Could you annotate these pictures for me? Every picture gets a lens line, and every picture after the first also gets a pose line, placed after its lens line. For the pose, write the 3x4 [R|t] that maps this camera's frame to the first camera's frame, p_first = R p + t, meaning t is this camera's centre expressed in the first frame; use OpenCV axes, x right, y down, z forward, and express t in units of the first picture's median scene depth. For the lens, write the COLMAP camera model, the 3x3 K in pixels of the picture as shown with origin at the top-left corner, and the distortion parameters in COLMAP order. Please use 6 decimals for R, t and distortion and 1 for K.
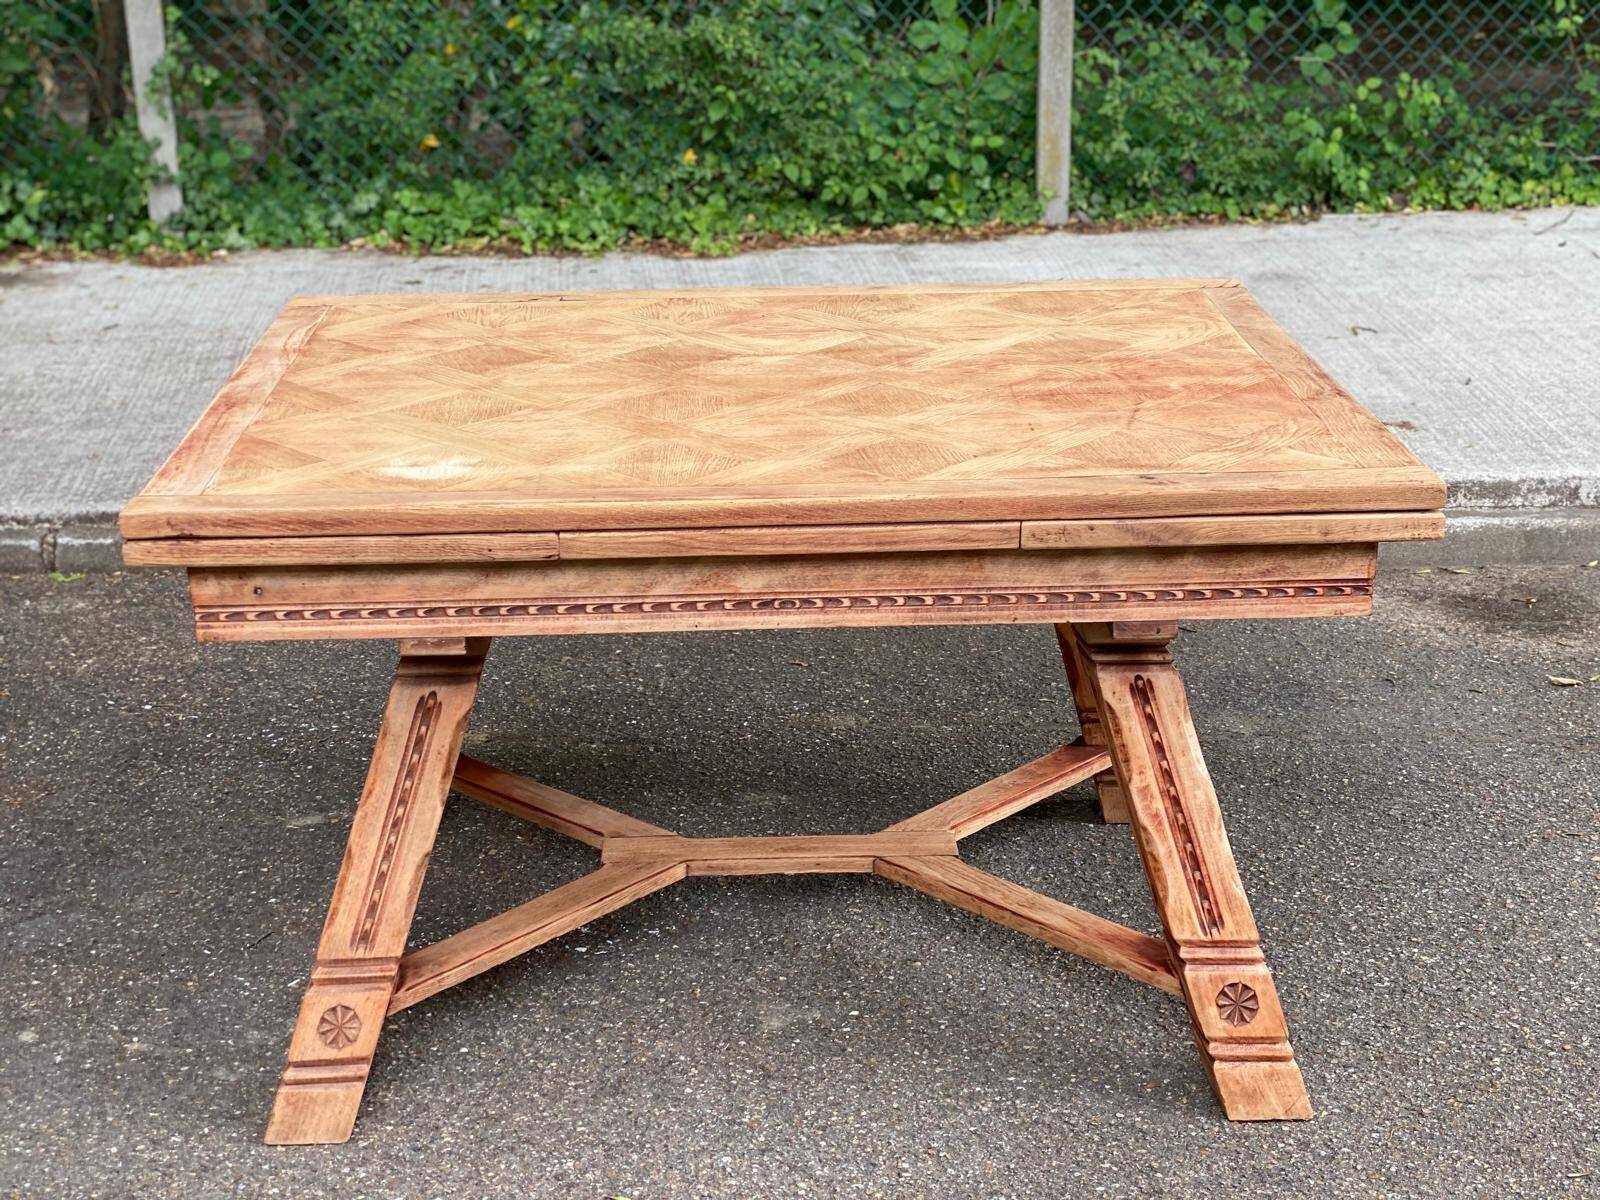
lens RADIAL K [[2371.8, 0, 805.4], [0, 2371.8, 623.6], [0, 0, 1]] dist [0.122574, 0.000000]
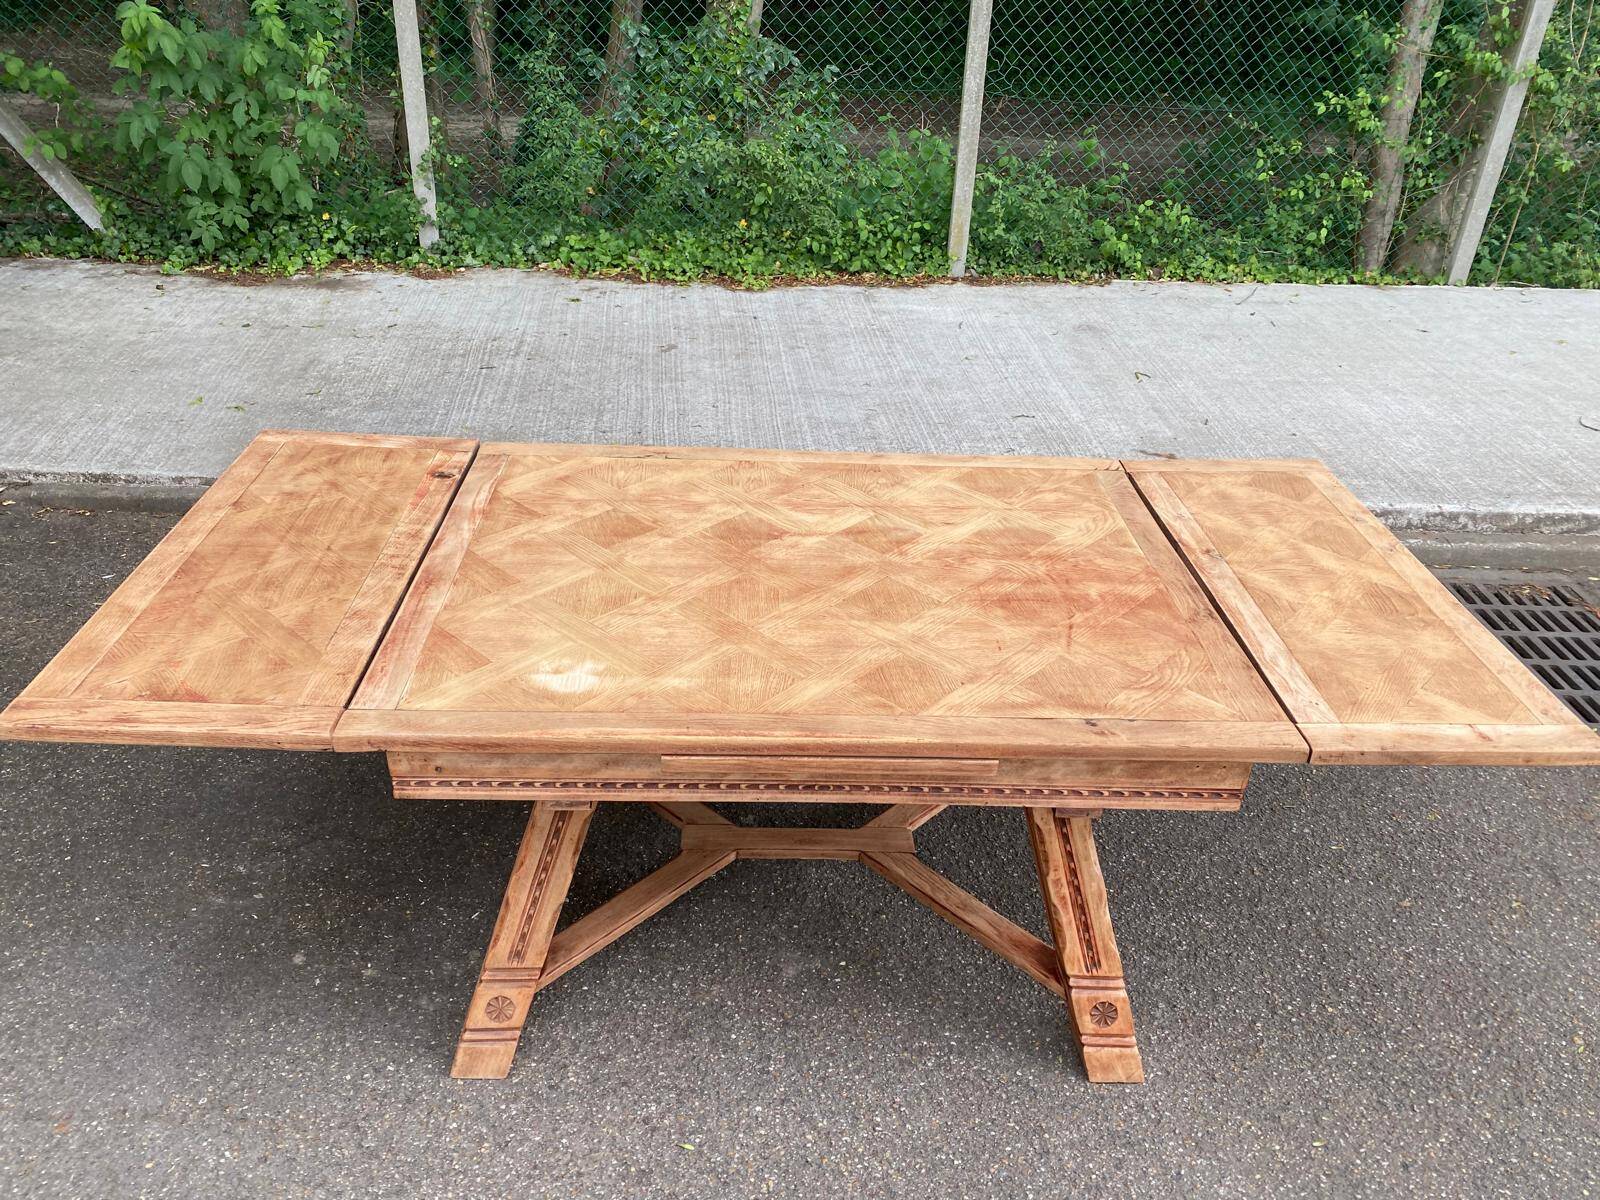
lens RADIAL K [[1216.3, 0, 807.6], [0, 1216.3, 585.6], [0, 0, 1]] dist [0.034945, -0.039385]
pose [[0.998324, 0.050002, 0.029144, -0.037128], [-0.054015, 0.985807, 0.158954, -0.199929], [-0.020782, -0.160262, 0.986856, 0.269713]]
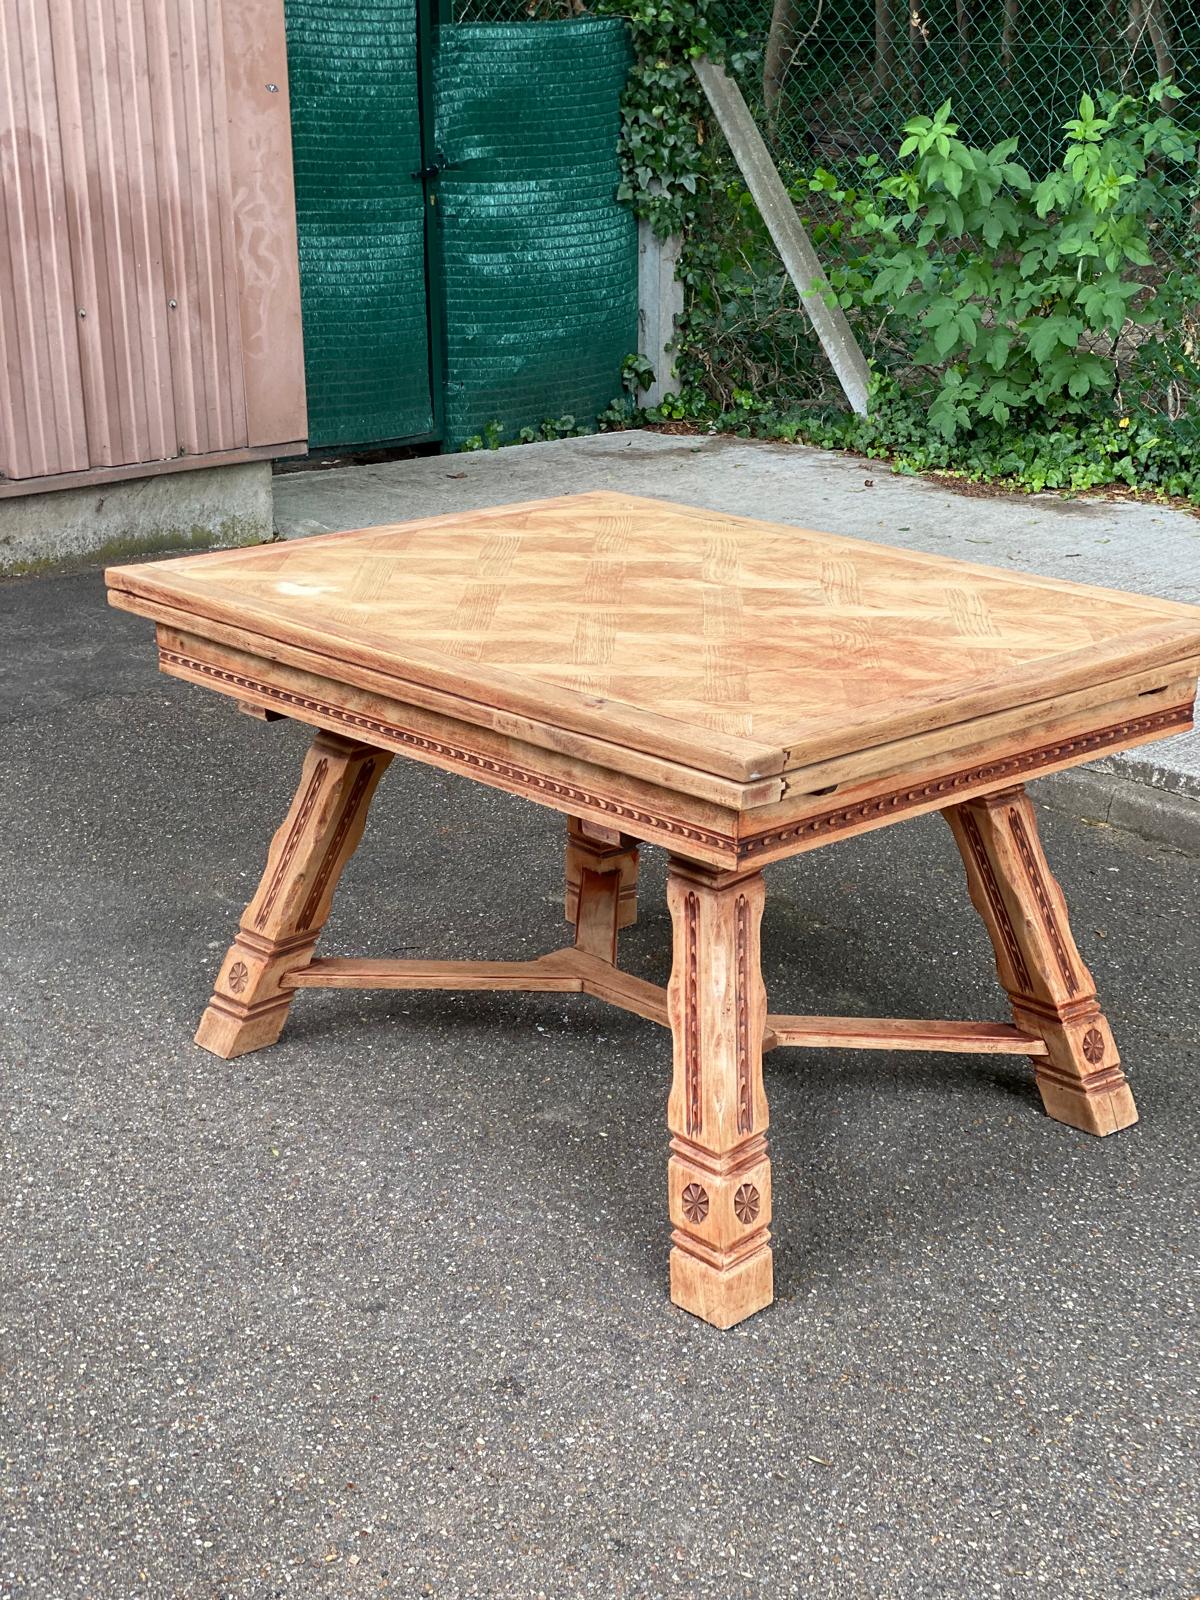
lens RADIAL K [[2371.8, 0, 610.2], [0, 2371.8, 808.1], [0, 0, 1]] dist [0.122574, 0.000000]
pose [[0.656930, 0.249194, -0.711580, 0.830005], [-0.272183, 0.958537, 0.084399, -0.092782], [0.703107, 0.138236, 0.697518, 0.158393]]
